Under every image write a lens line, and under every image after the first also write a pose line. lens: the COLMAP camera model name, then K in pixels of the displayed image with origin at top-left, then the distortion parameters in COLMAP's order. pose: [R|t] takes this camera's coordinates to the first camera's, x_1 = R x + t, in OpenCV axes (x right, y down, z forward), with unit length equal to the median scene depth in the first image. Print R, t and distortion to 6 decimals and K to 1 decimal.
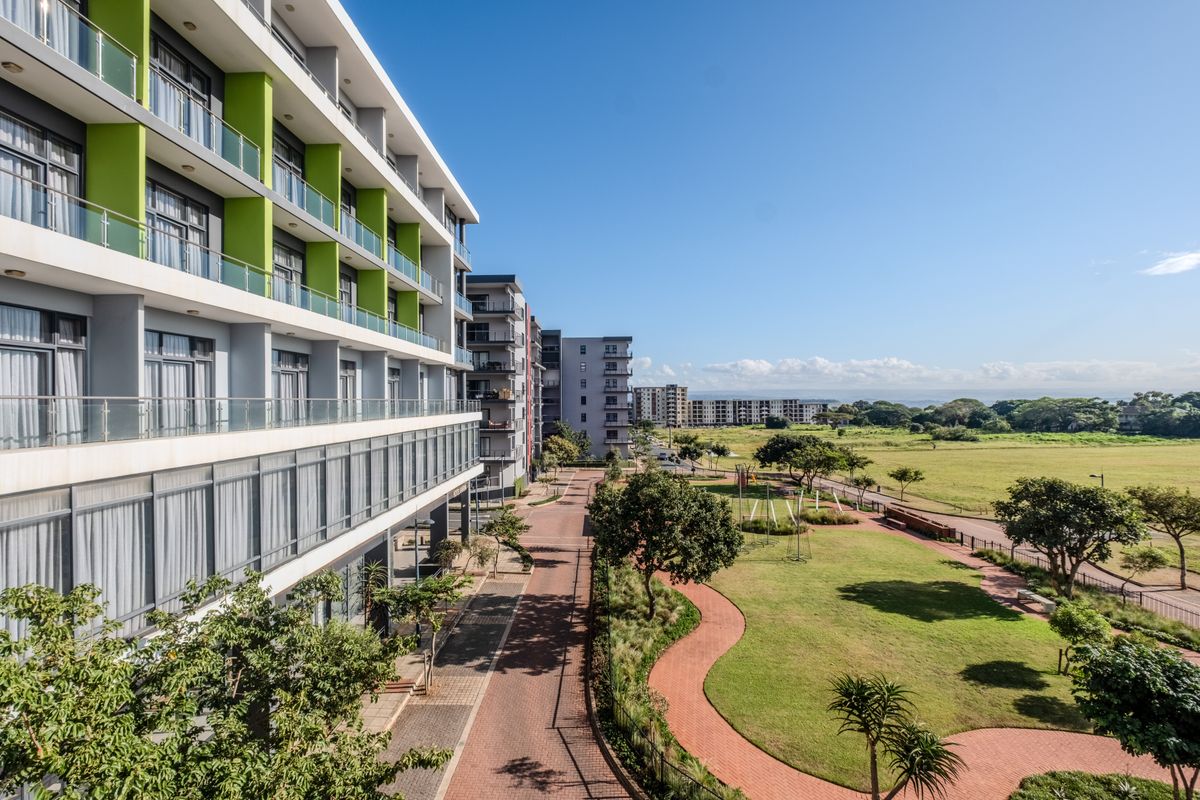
lens RADIAL K [[528.9, 0, 600.0], [0, 528.9, 400.0], [0, 0, 1]] dist [0.011824, -0.012029]
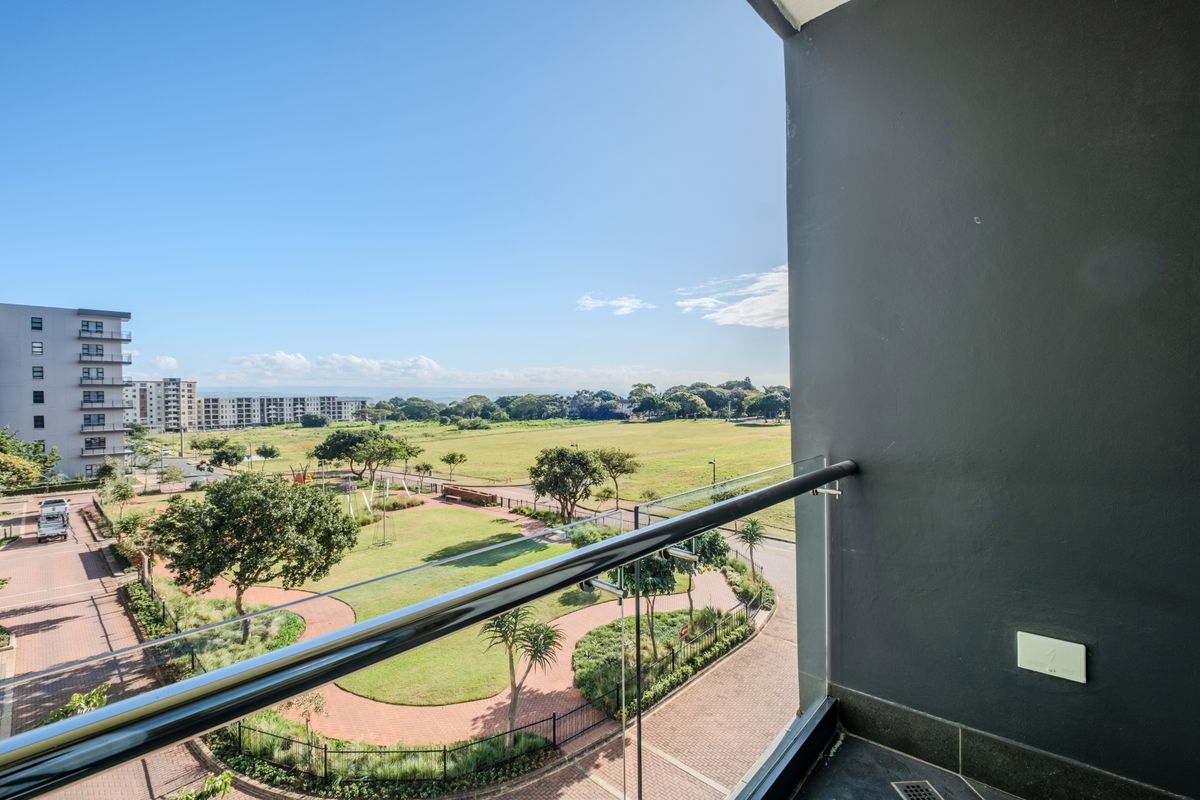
lens RADIAL K [[528.9, 0, 600.0], [0, 528.9, 400.0], [0, 0, 1]] dist [0.011824, -0.012029]
pose [[0.647201, -0.007885, 0.762278, -0.100342], [0.006720, 0.999967, 0.004639, 0.007689], [-0.762290, 0.002120, 0.647233, -0.008916]]
